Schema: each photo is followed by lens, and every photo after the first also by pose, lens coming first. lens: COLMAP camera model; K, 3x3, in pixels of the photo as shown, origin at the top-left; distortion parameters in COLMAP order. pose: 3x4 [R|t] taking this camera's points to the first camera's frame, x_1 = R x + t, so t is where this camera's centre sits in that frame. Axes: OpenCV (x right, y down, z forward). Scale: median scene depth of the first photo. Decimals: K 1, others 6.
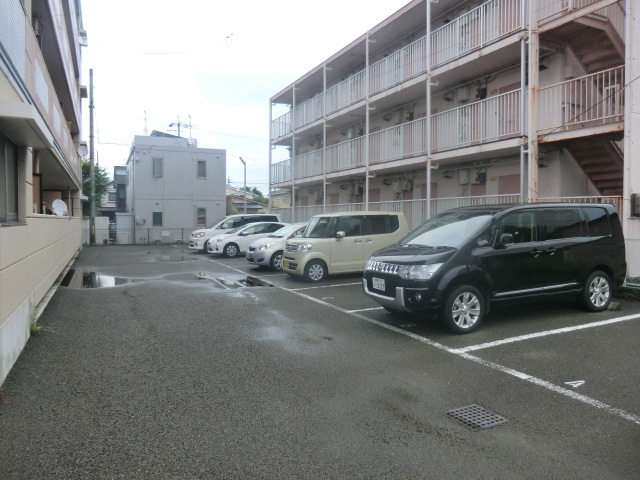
lens RADIAL K [[466.6, 0, 320.0], [0, 466.6, 240.0], [0, 0, 1]] dist [-0.011453, -0.000979]
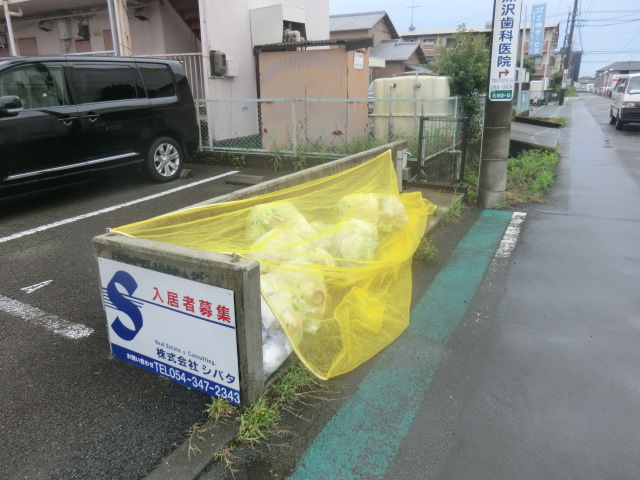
lens RADIAL K [[466.6, 0, 320.0], [0, 466.6, 240.0], [0, 0, 1]] dist [-0.011453, -0.000979]
pose [[0.805858, -0.195128, 0.559034, 0.295817], [0.040179, 0.959984, 0.277159, 0.019937], [-0.590745, -0.200889, 0.781450, 0.068086]]
